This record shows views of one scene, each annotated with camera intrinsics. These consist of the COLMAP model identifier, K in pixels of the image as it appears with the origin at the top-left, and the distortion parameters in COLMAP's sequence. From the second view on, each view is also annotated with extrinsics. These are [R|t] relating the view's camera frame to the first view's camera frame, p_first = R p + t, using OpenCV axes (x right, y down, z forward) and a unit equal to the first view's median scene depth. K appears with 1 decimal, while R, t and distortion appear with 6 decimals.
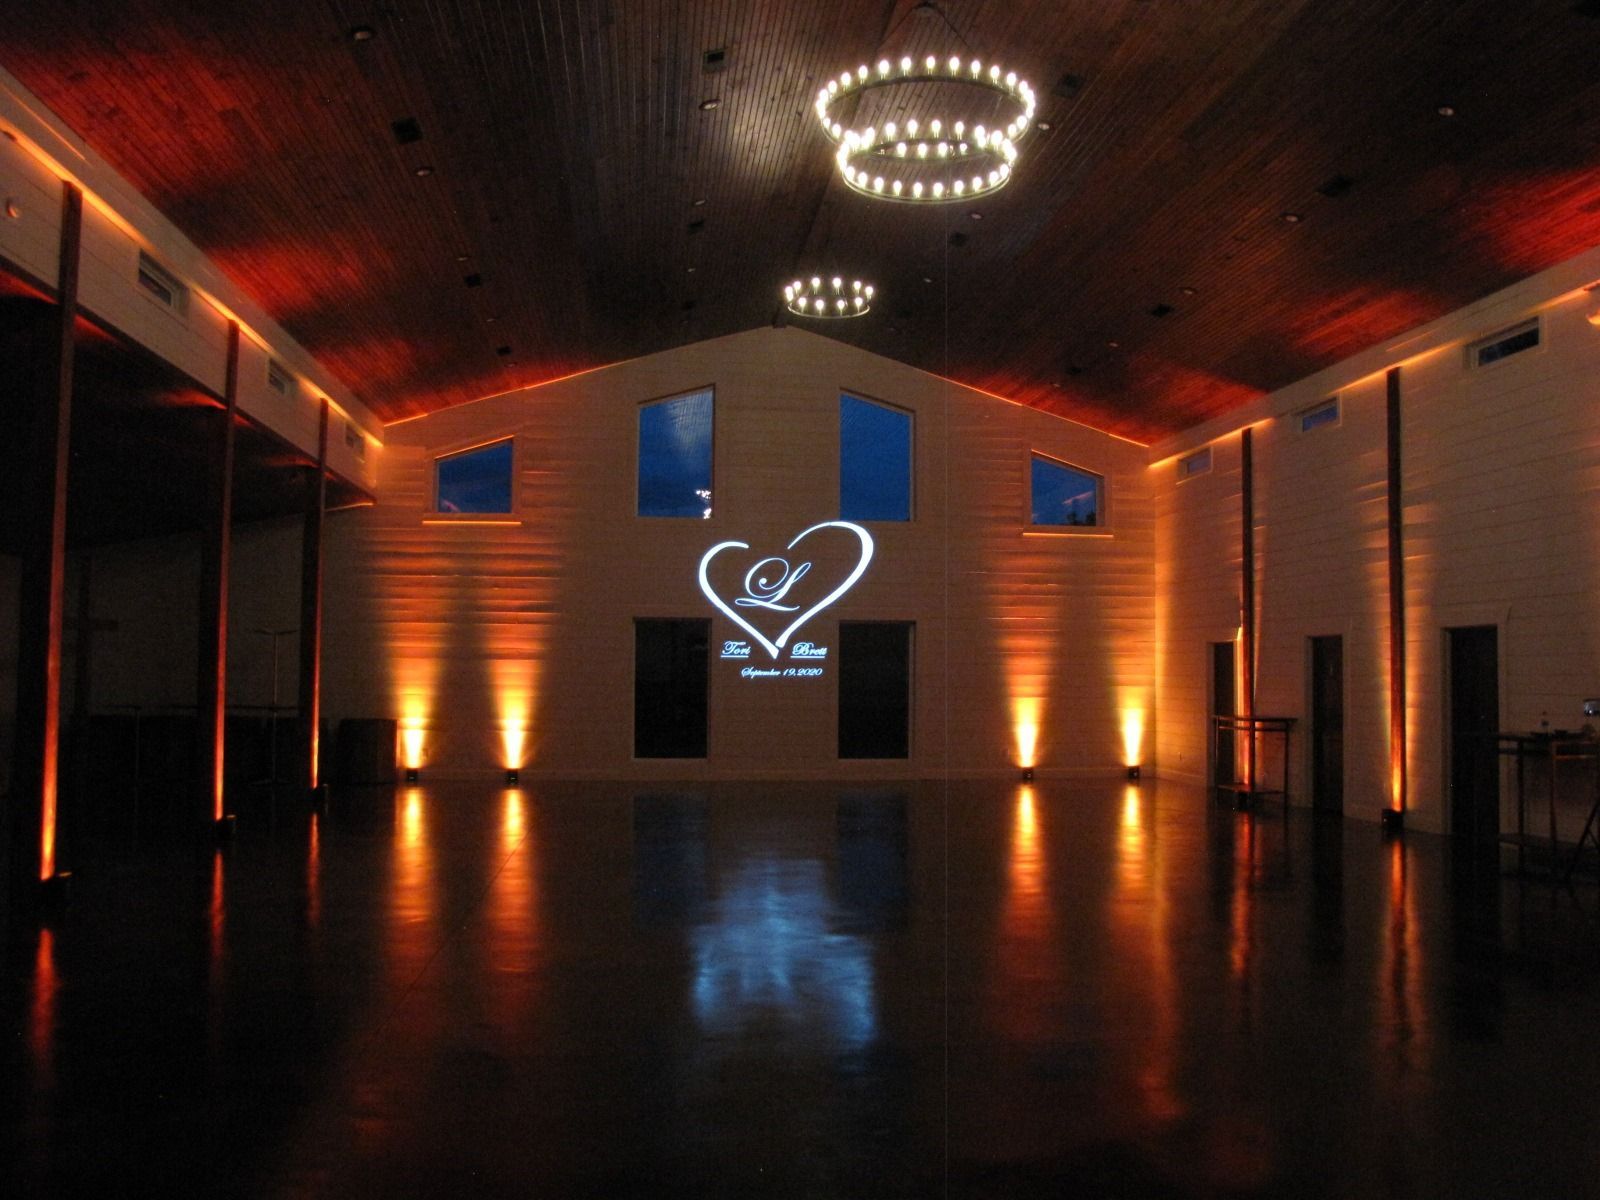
lens RADIAL K [[1352.7, 0, 812.5], [0, 1352.7, 599.4], [0, 0, 1]] dist [-0.174258, 0.137443]
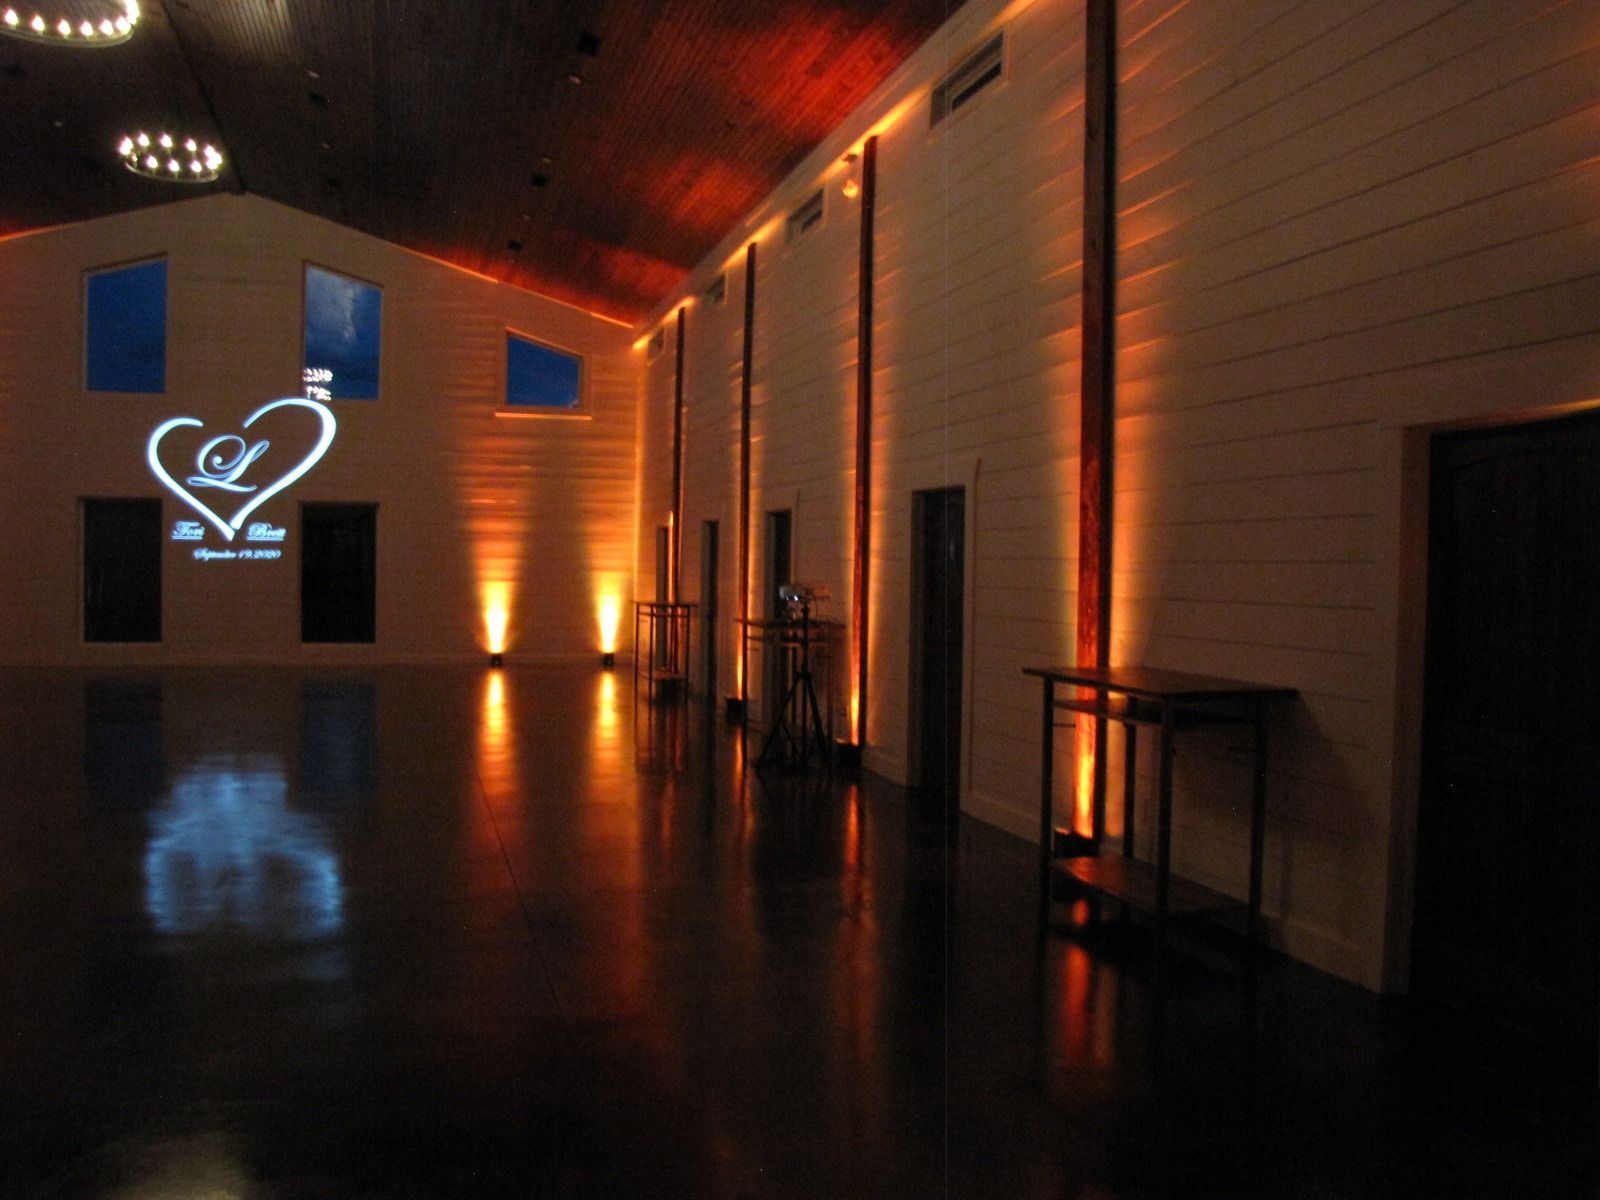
lens RADIAL K [[1352.7, 0, 800.0], [0, 1352.7, 598.0], [0, 0, 1]] dist [-0.174258, 0.137443]
pose [[0.987075, 0.004219, 0.160205, 0.261736], [-0.017049, 0.996745, 0.078794, 0.004590], [-0.159351, -0.080507, 0.983934, 0.002774]]
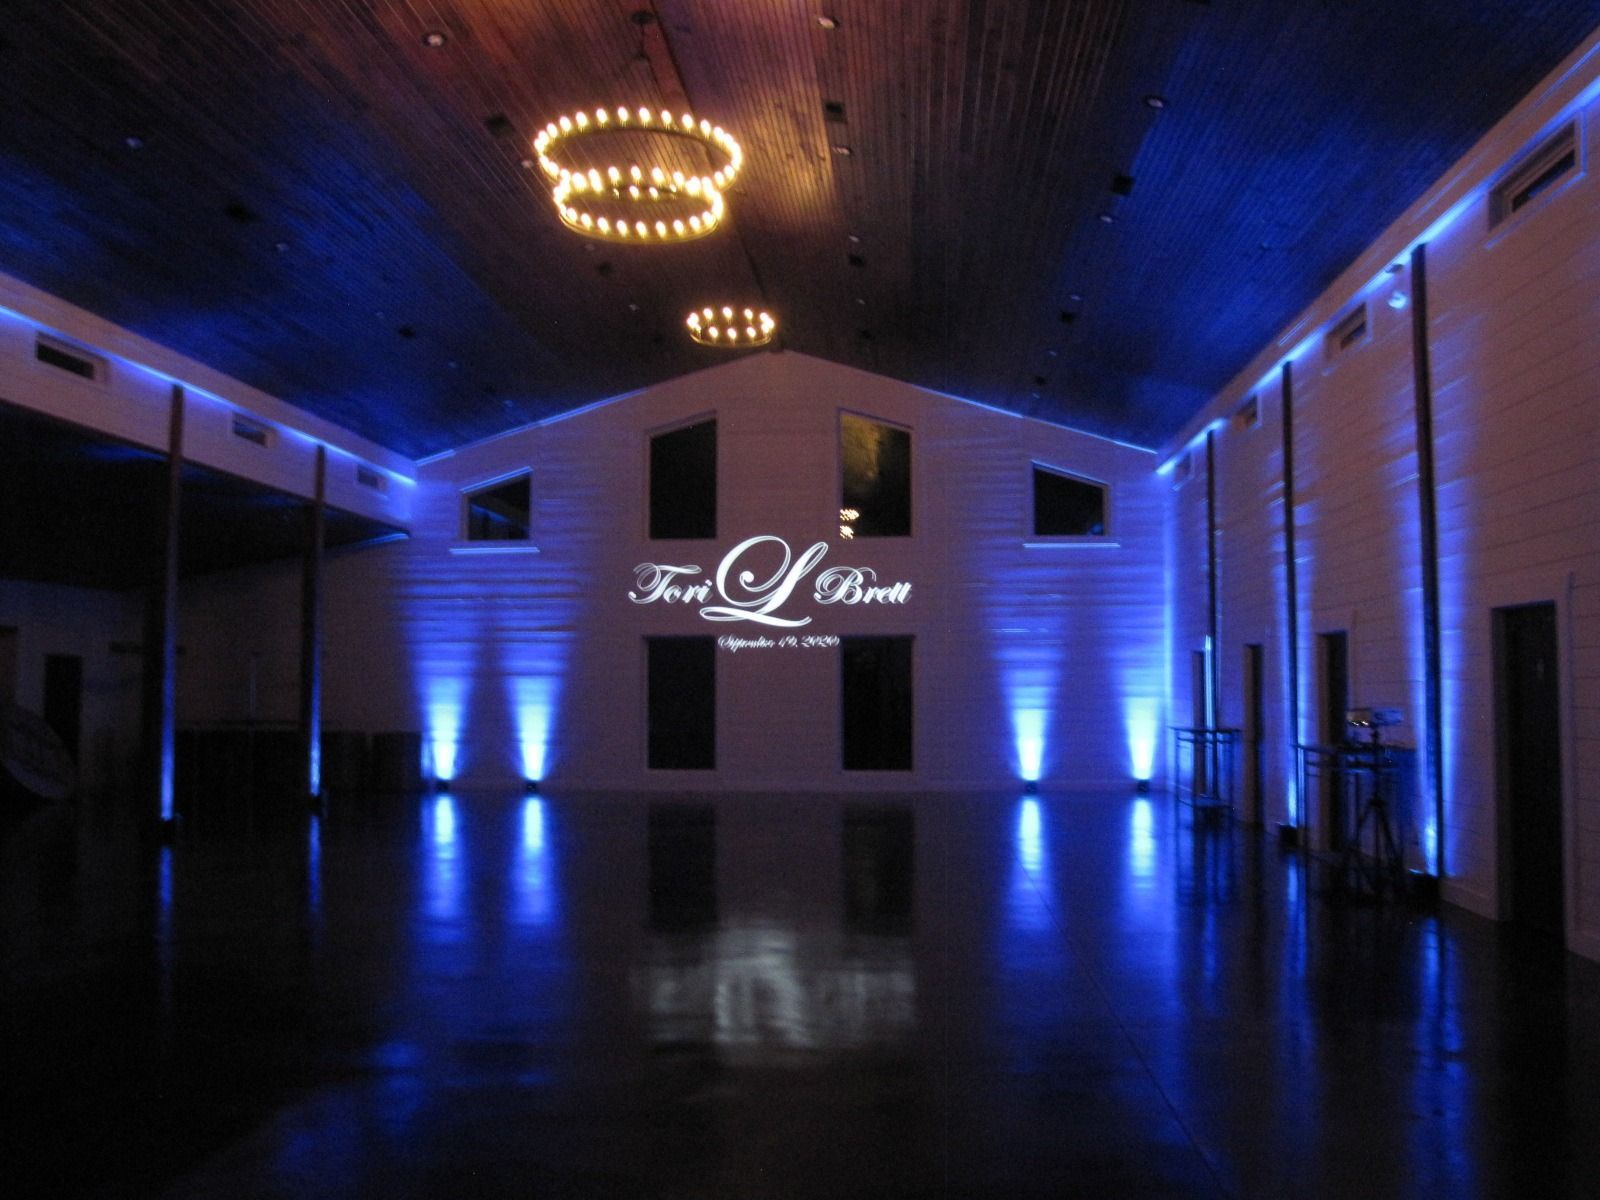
lens RADIAL K [[1352.7, 0, 817.4], [0, 1352.7, 598.5], [0, 0, 1]] dist [-0.174258, 0.137443]
pose [[0.980863, -0.022005, -0.193452, 0.236233], [0.019651, 0.999708, -0.014080, 0.001960], [0.193705, 0.010009, 0.981009, -0.007906]]
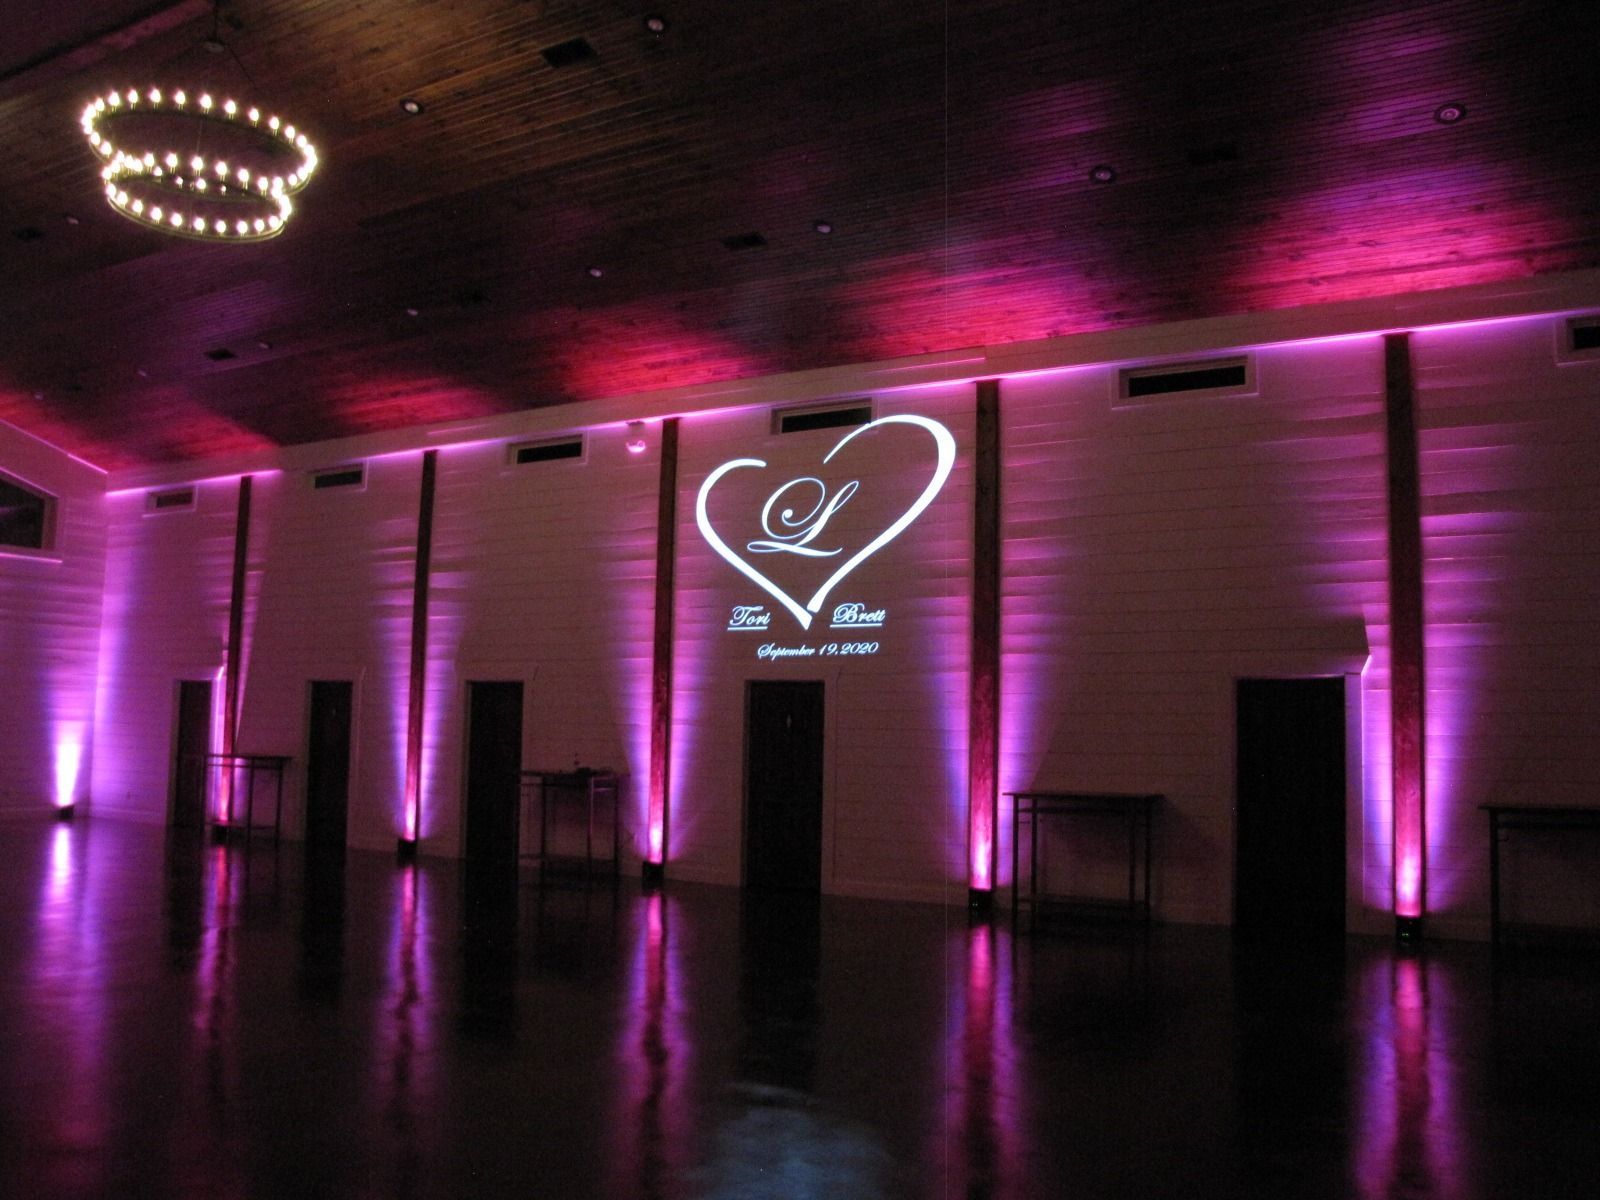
lens RADIAL K [[1352.7, 0, 824.5], [0, 1352.7, 585.8], [0, 0, 1]] dist [-0.174258, 0.137443]
pose [[0.603308, 0.088810, 0.792548, -0.208885], [-0.058792, 0.996029, -0.066858, -0.001006], [-0.795338, -0.006259, 0.606134, 0.019805]]
